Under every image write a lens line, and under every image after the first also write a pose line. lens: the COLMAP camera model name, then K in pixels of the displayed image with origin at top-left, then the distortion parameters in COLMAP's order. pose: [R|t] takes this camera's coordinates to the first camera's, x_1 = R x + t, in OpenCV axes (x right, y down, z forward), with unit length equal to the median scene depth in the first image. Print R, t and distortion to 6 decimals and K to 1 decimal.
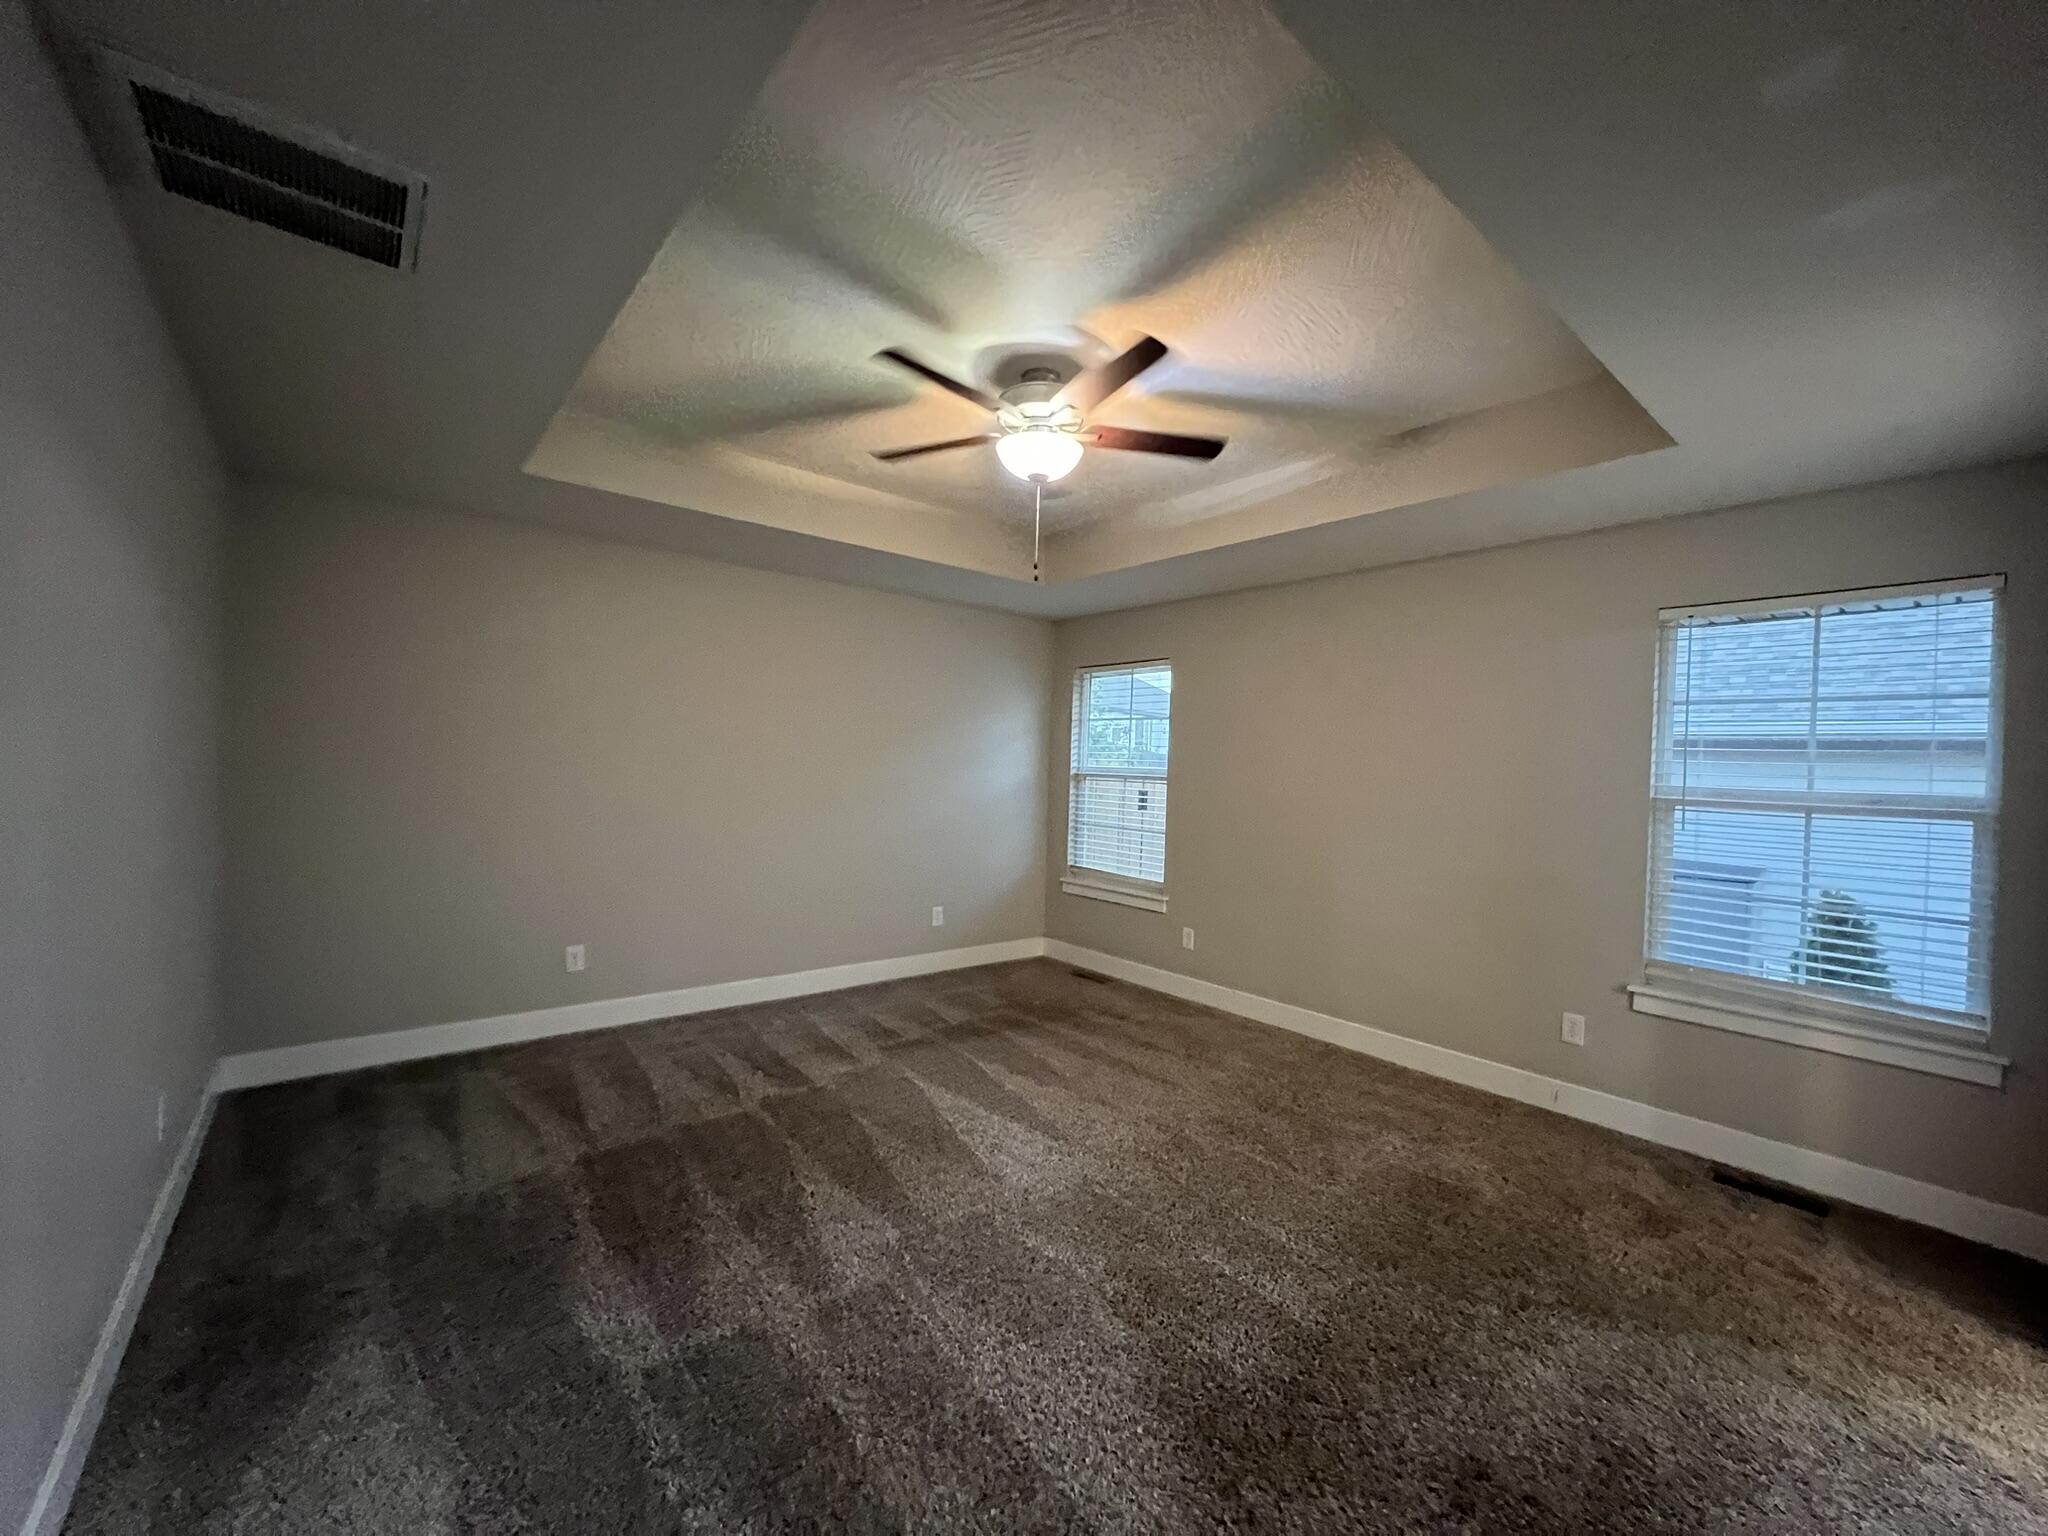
lens RADIAL K [[816.2, 0, 1026.7], [0, 816.2, 767.2], [0, 0, 1]] dist [-0.000485, 0.000315]
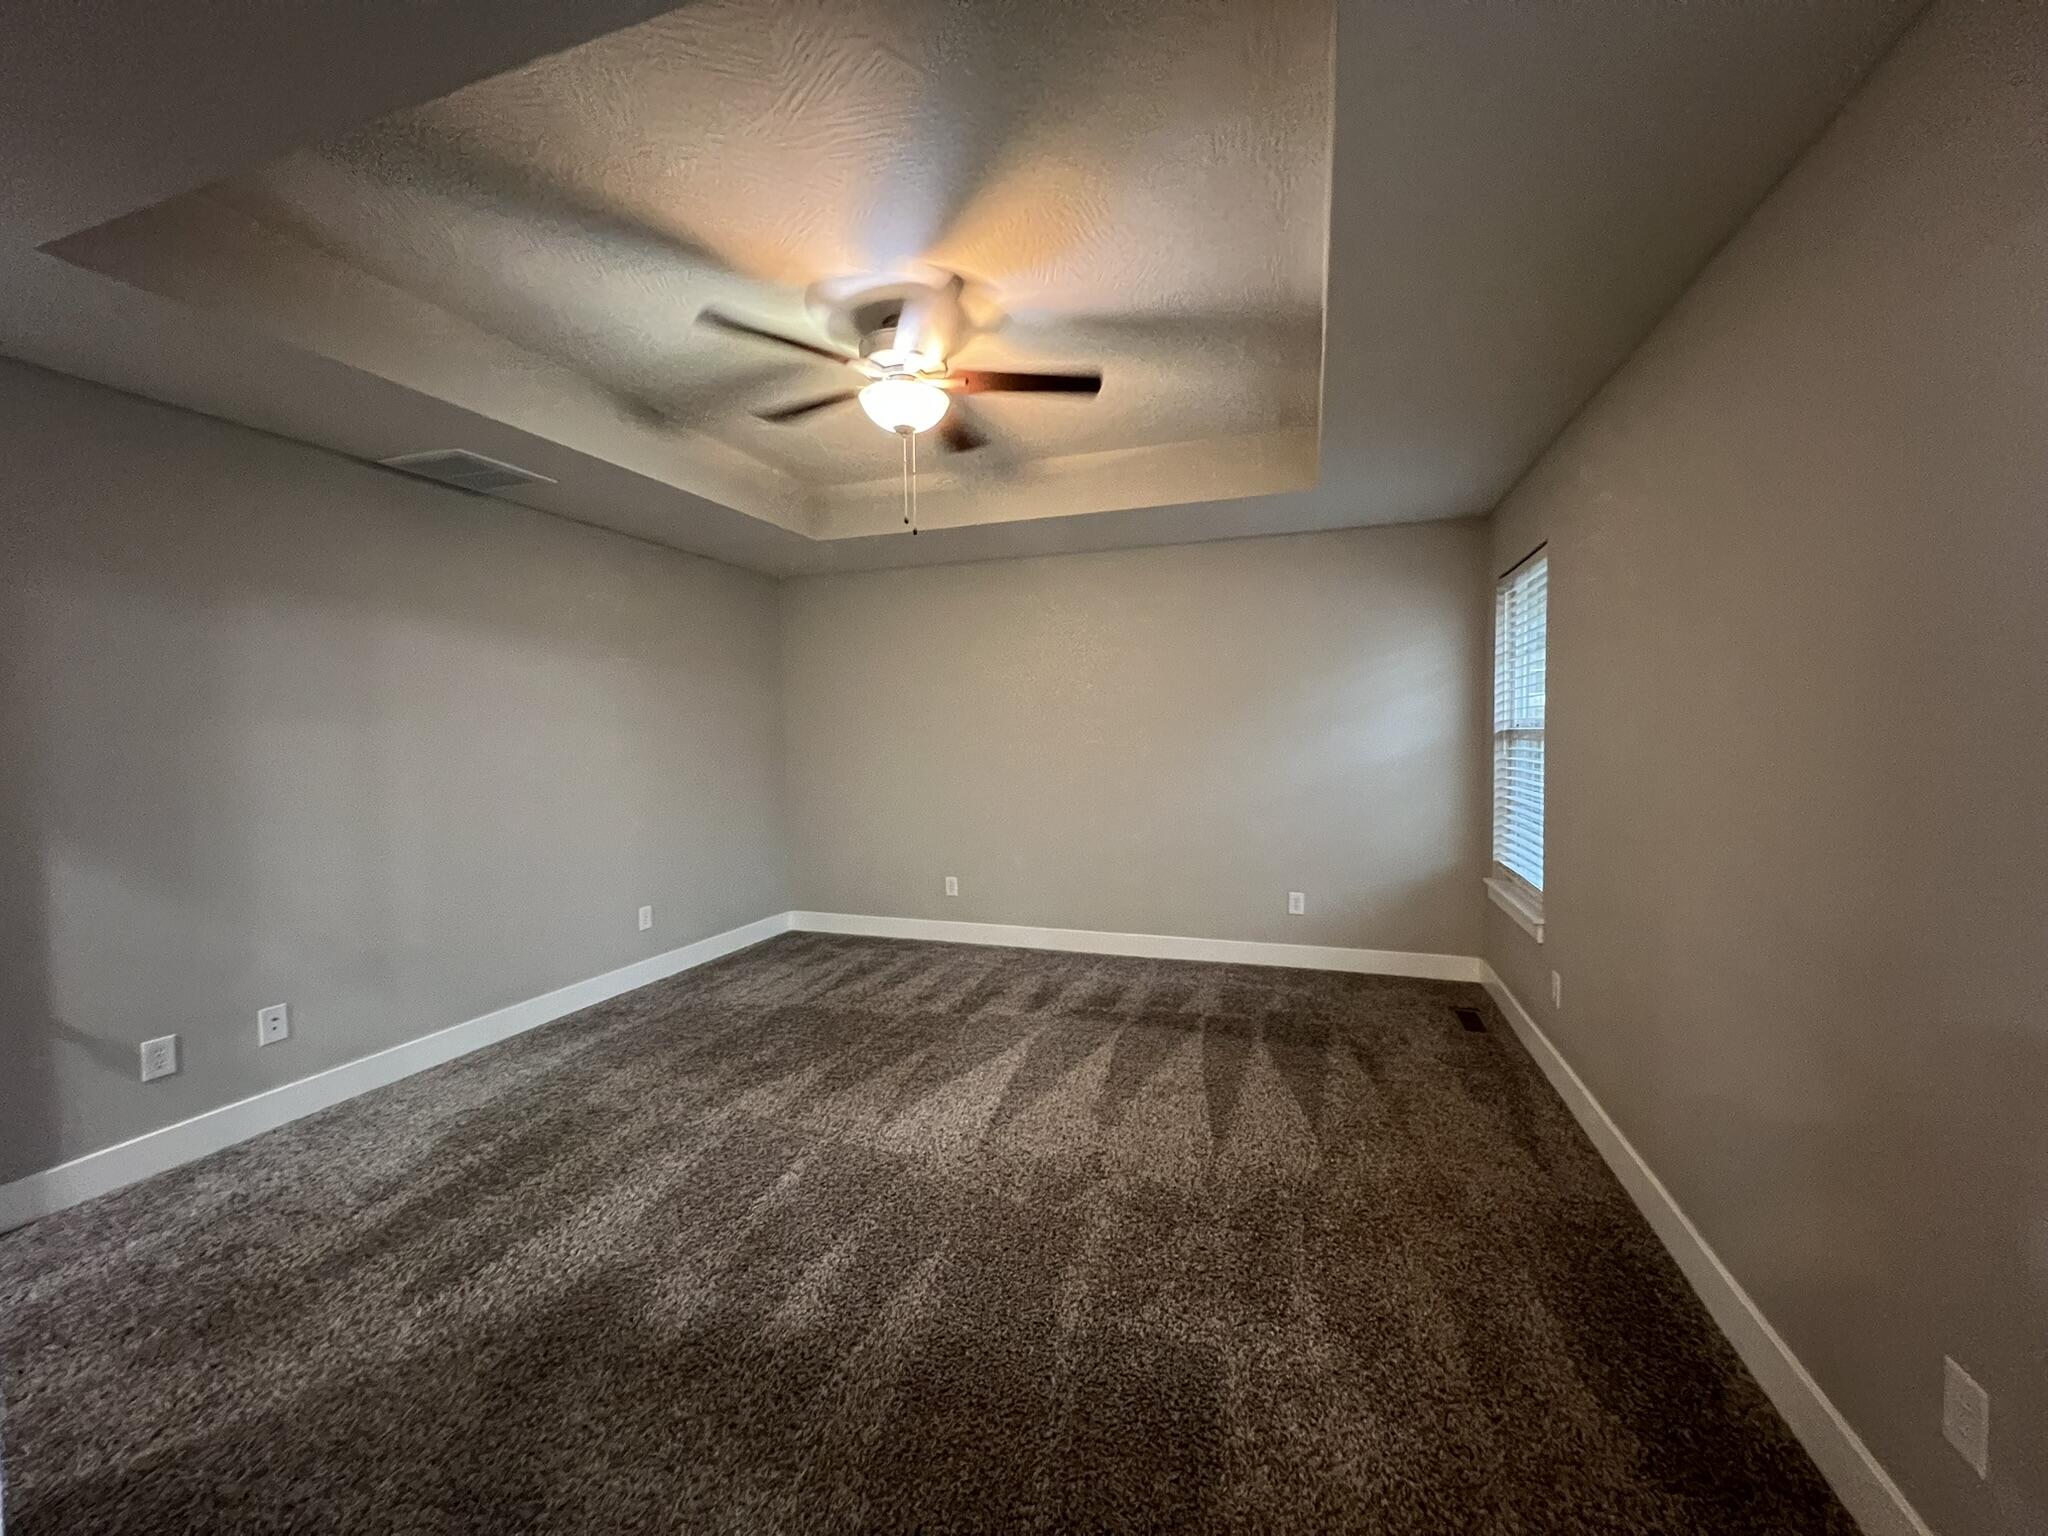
lens RADIAL K [[816.2, 0, 1026.7], [0, 816.2, 767.2], [0, 0, 1]] dist [-0.000485, 0.000315]
pose [[0.523600, -0.005482, -0.851946, 0.747200], [0.025141, 0.999643, 0.009020, 0.038762], [0.851593, -0.026142, 0.523551, 0.490150]]
